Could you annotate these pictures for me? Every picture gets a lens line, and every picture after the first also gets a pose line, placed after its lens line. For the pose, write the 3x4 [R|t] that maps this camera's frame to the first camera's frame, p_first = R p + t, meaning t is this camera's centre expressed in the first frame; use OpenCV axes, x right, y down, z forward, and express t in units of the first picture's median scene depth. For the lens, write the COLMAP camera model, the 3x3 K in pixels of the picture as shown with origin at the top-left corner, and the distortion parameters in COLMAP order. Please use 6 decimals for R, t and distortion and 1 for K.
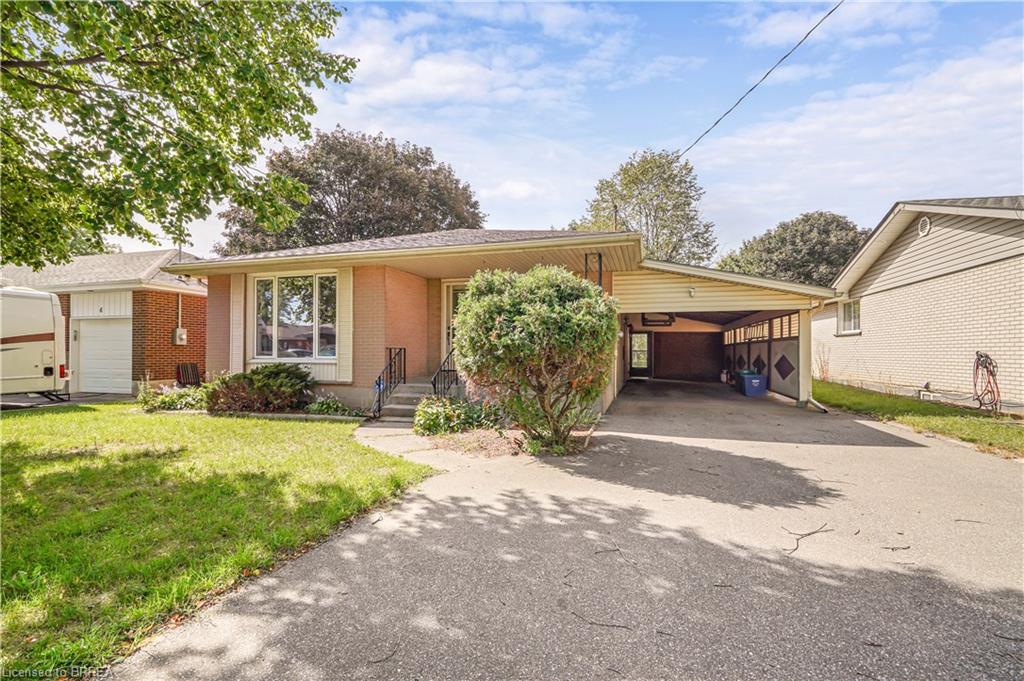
lens RADIAL K [[479.1, 0, 514.2], [0, 479.1, 351.2], [0, 0, 1]] dist [0.000111, 0.000274]
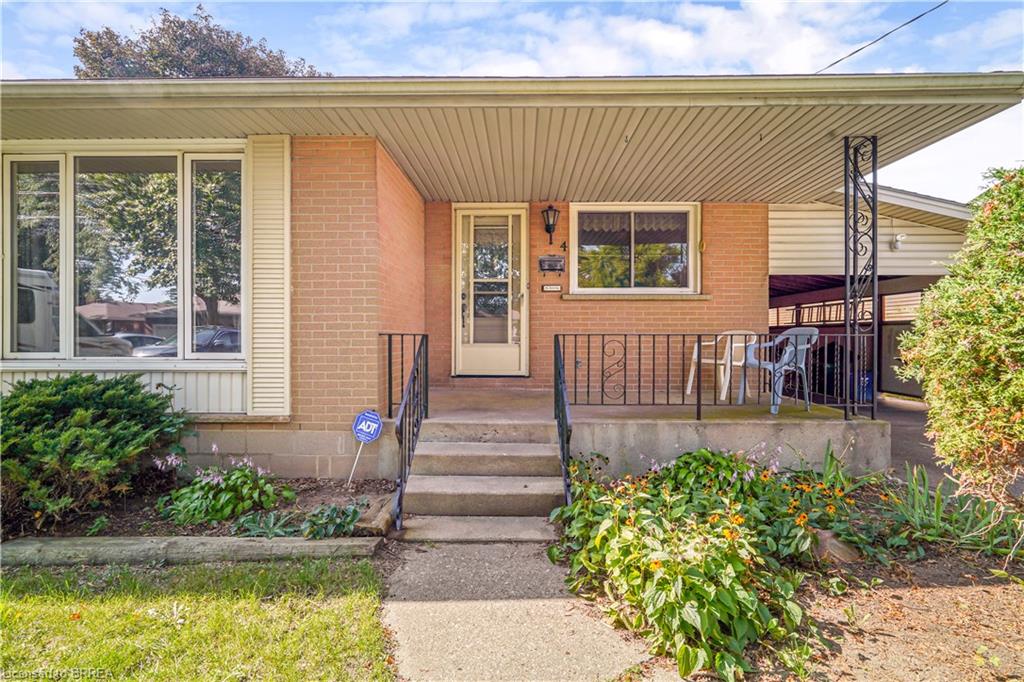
lens RADIAL K [[468.8, 0, 512.0], [0, 468.8, 341.0], [0, 0, 1]] dist [0.001644, 0.000613]
pose [[0.967604, -0.000008, 0.252472, -0.220609], [-0.002864, 0.999935, 0.011006, -0.004575], [-0.252456, -0.011373, 0.967541, 0.487043]]
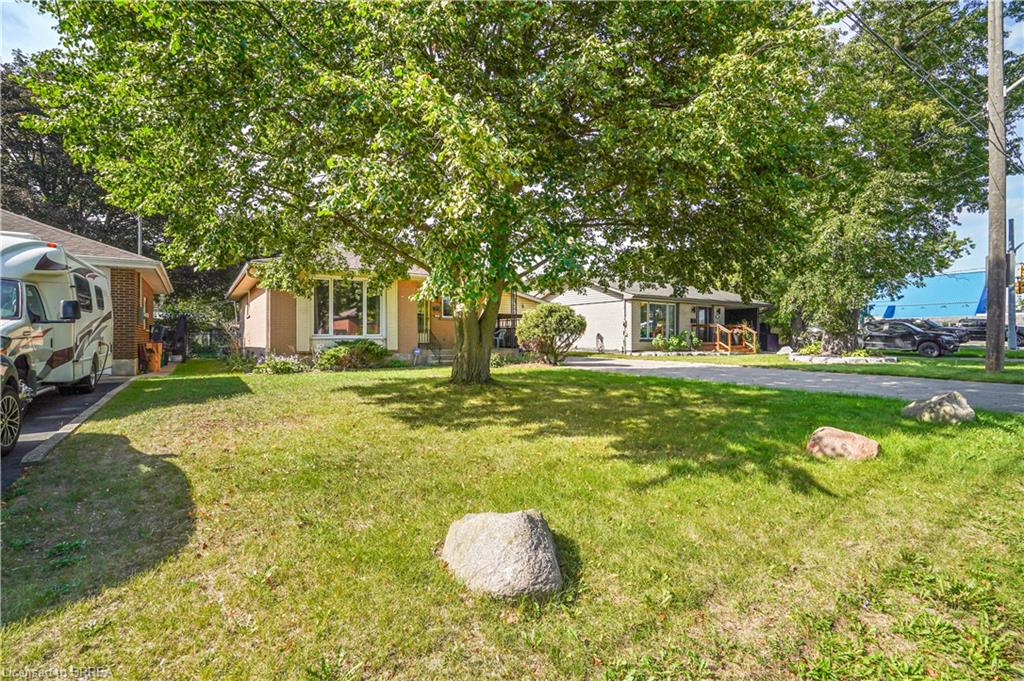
lens RADIAL K [[479.1, 0, 514.2], [0, 479.1, 351.2], [0, 0, 1]] dist [0.000111, 0.000274]
pose [[0.650834, -0.022478, 0.758887, -1.142600], [-0.005670, 0.999390, 0.034464, 0.007866], [-0.759199, -0.026733, 0.650310, -0.322741]]
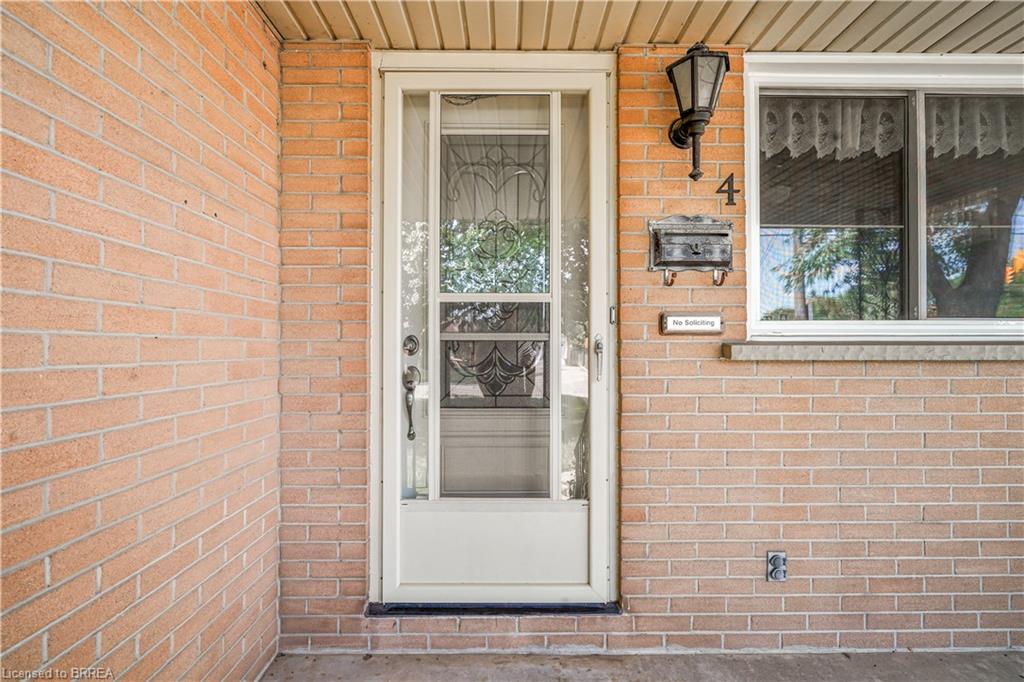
lens RADIAL K [[468.8, 0, 512.0], [0, 468.8, 341.0], [0, 0, 1]] dist [0.001644, 0.000613]
pose [[0.958957, 0.002463, 0.283540, -0.152292], [-0.000259, 0.999969, -0.007810, -0.049703], [-0.283550, 0.007416, 0.958929, 0.839431]]
